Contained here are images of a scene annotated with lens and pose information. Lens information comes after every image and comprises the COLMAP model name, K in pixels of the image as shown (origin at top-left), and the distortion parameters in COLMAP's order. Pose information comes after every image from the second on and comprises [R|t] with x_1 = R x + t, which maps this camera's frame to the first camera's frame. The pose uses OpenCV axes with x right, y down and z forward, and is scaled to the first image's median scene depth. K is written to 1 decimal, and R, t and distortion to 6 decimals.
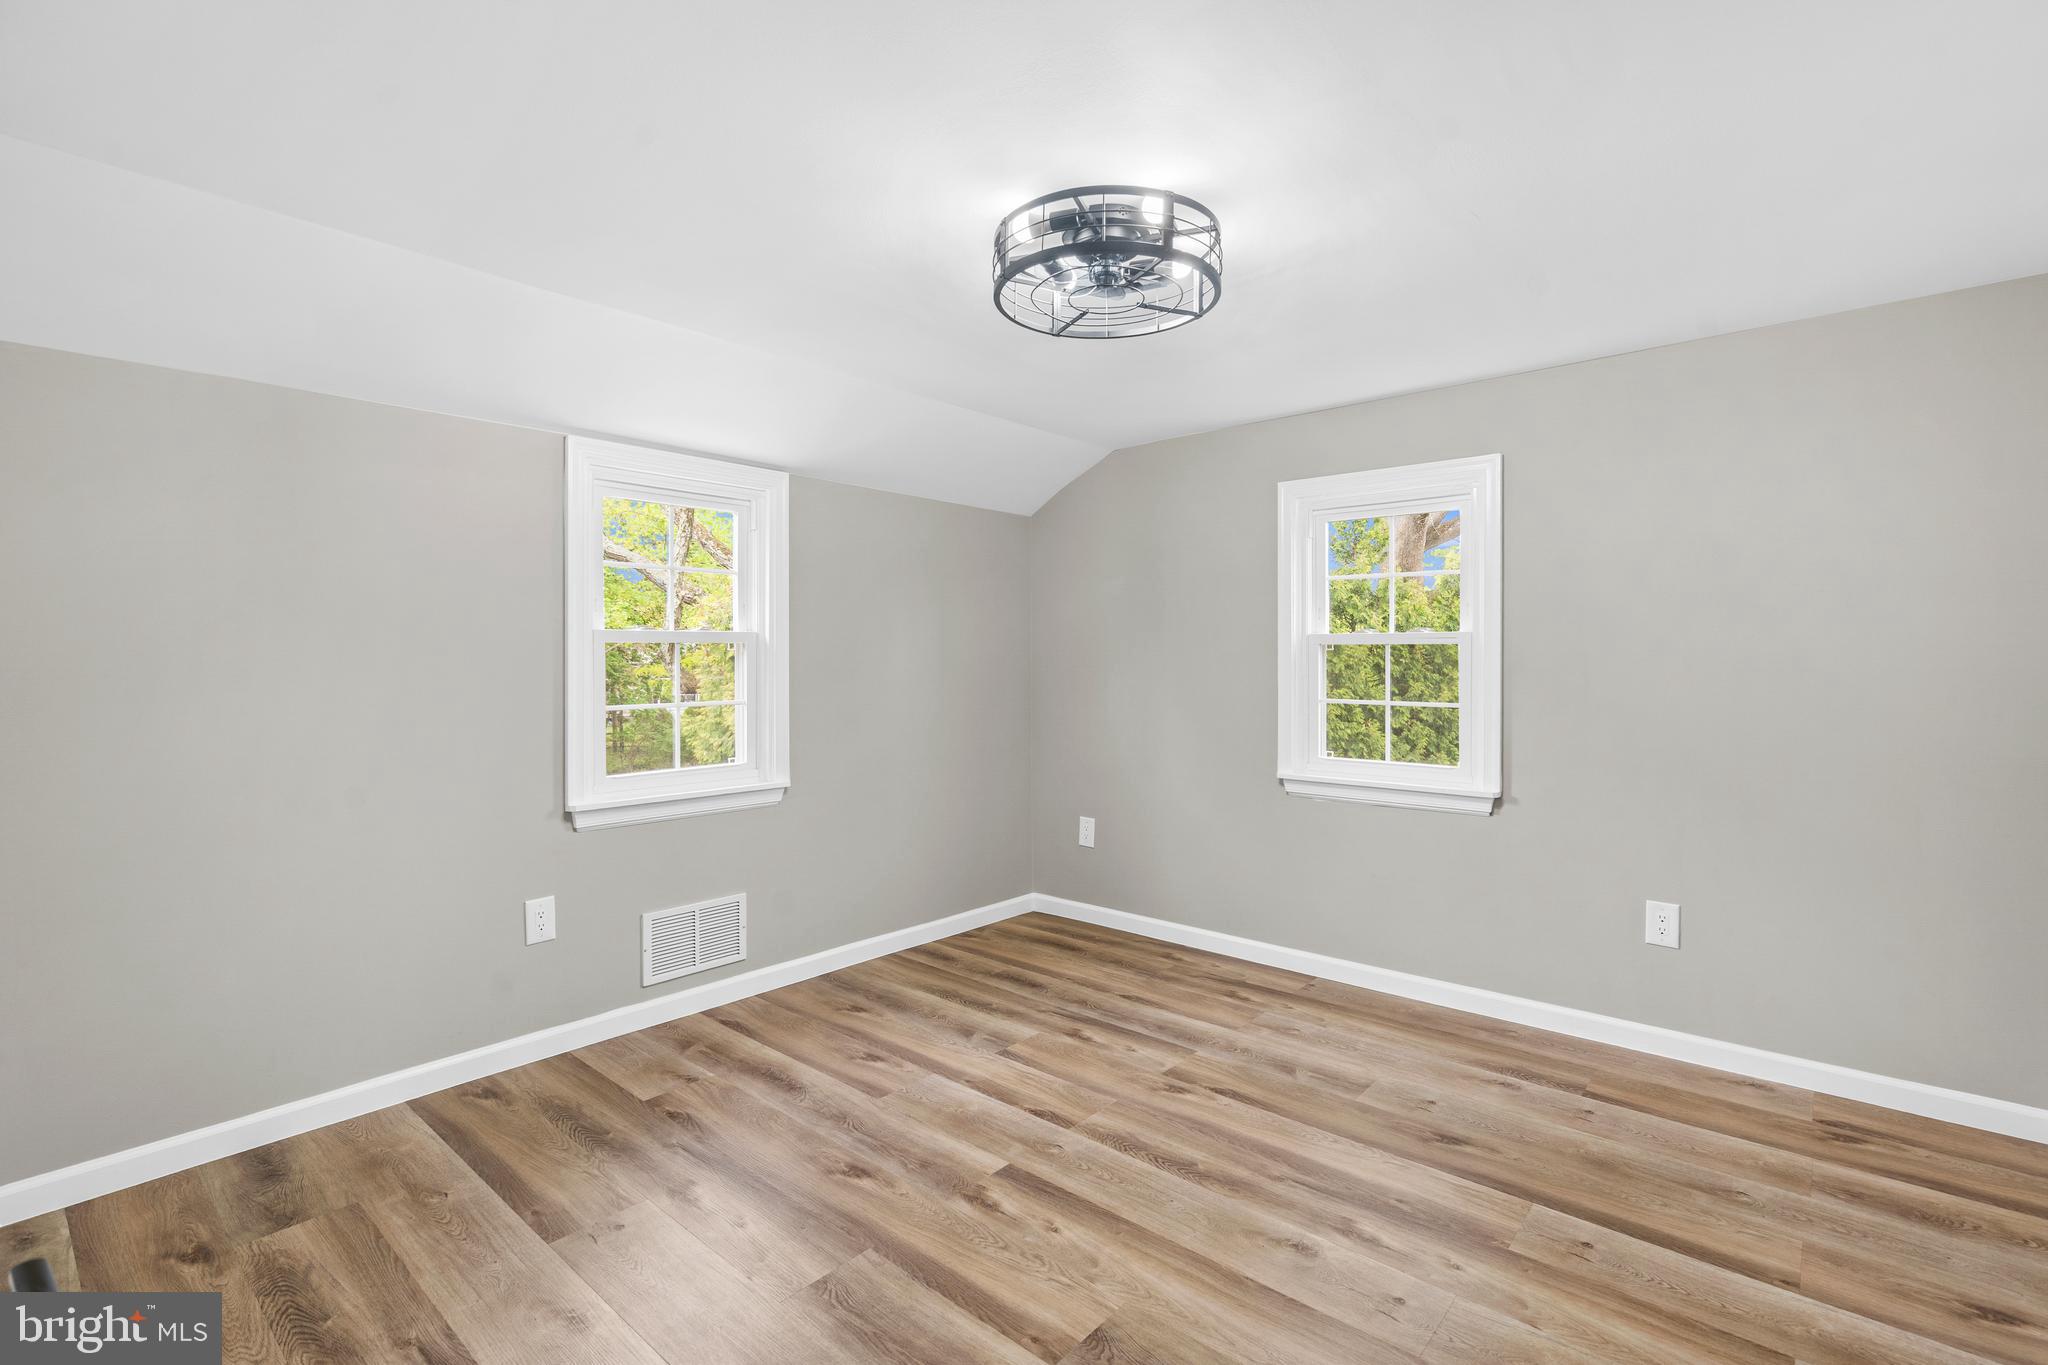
lens RADIAL K [[931.3, 0, 1021.6], [0, 931.3, 673.8], [0, 0, 1]] dist [0.004090, 0.000324]
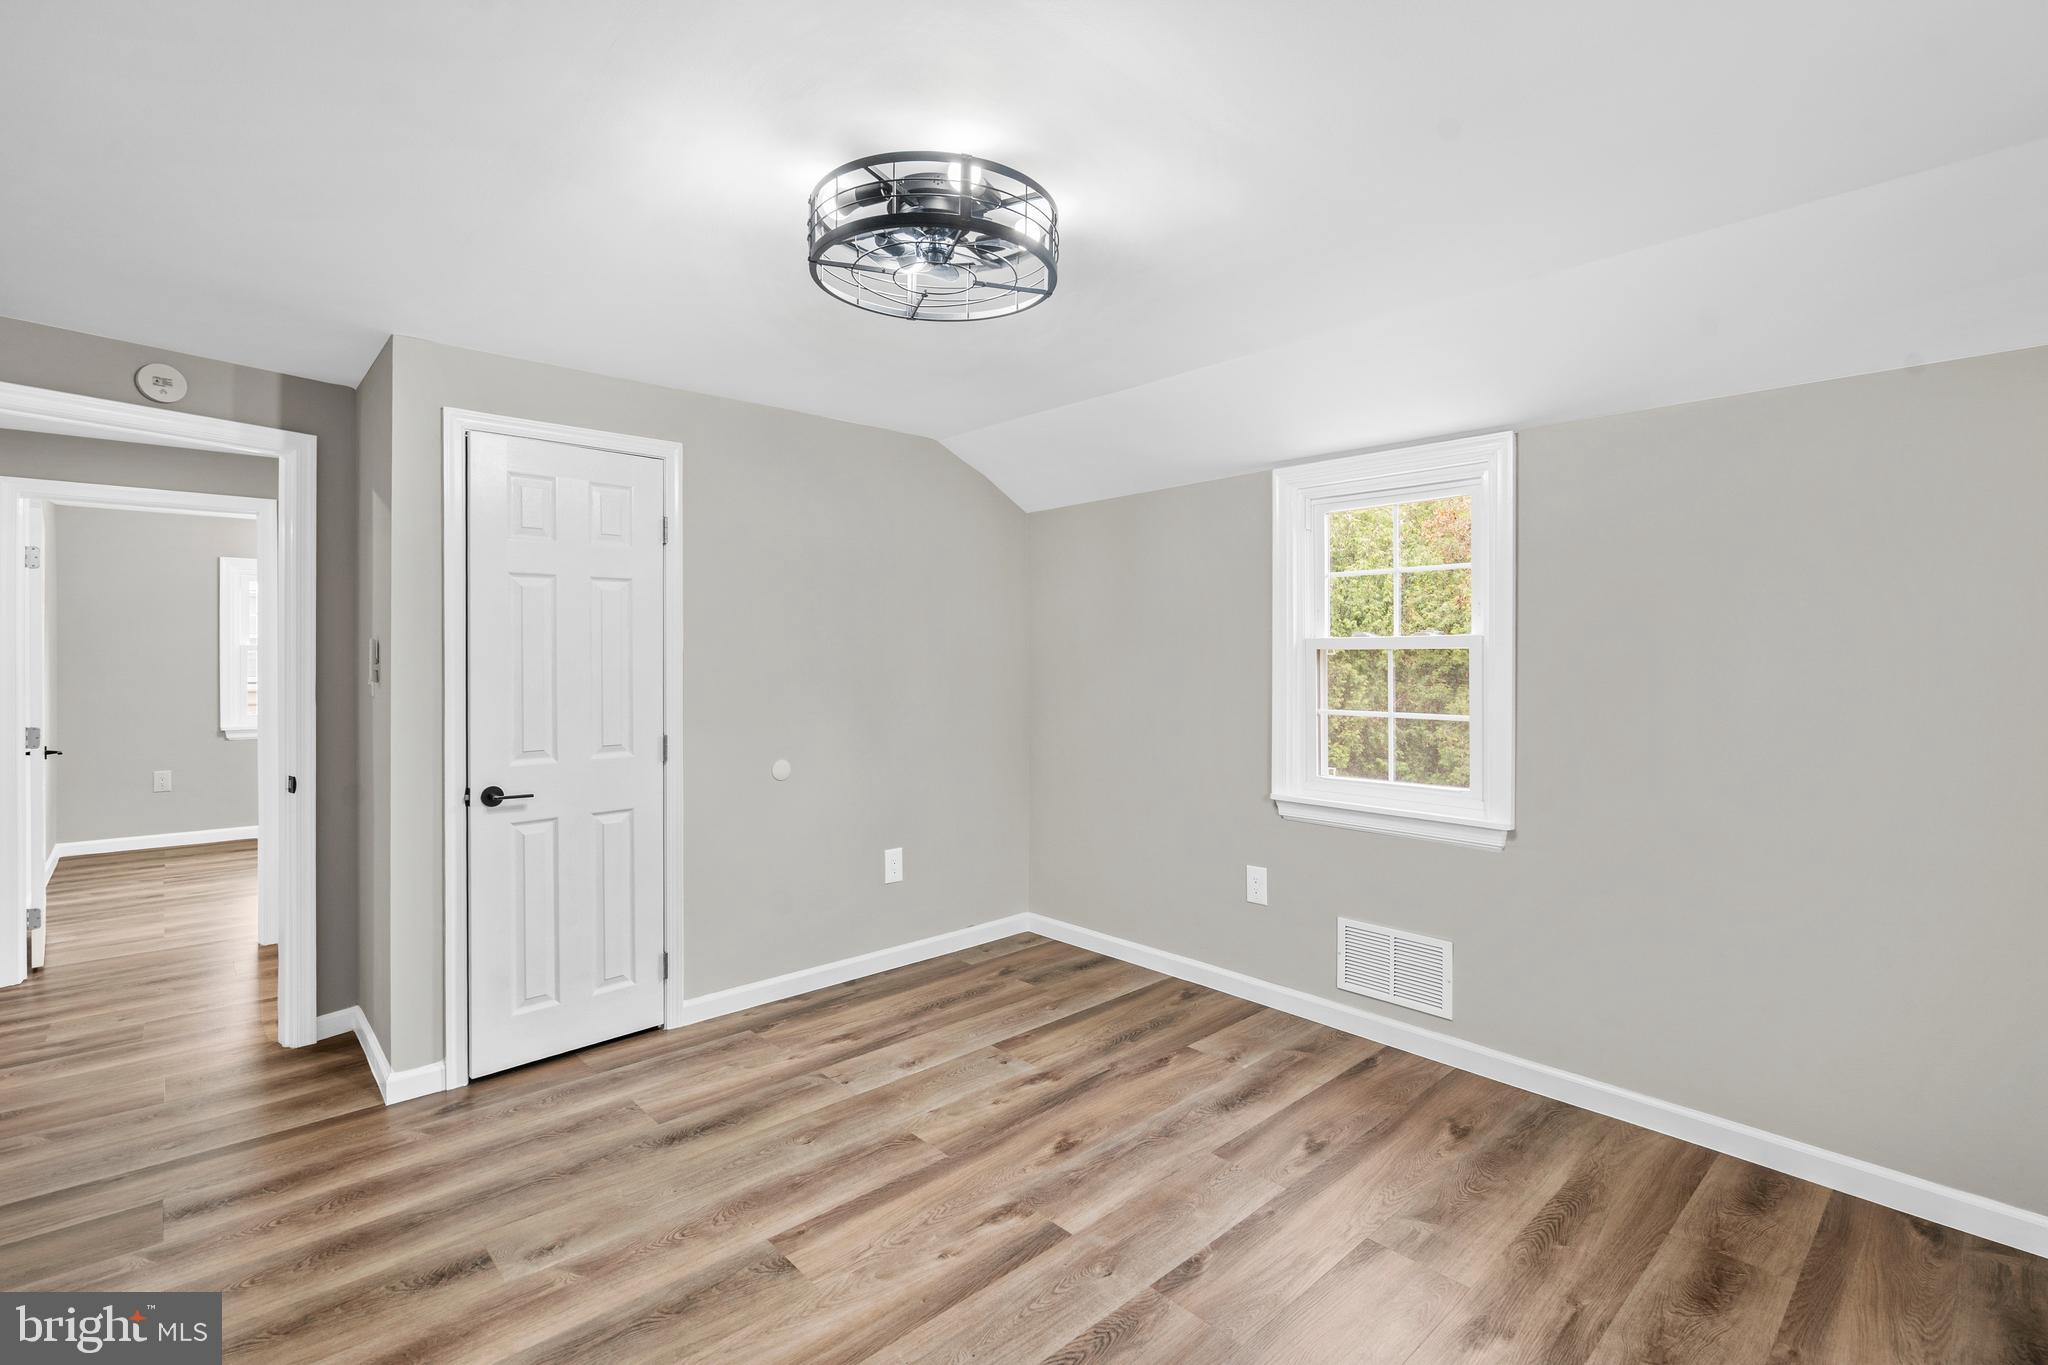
lens RADIAL K [[933.2, 0, 1022.1], [0, 933.2, 667.3], [0, 0, 1]] dist [-0.000834, 0.000232]
pose [[-0.103948, 0.006147, -0.994564, 0.708709], [-0.019968, 0.999766, 0.008266, -0.015813], [0.994382, 0.020718, -0.103801, 0.842407]]
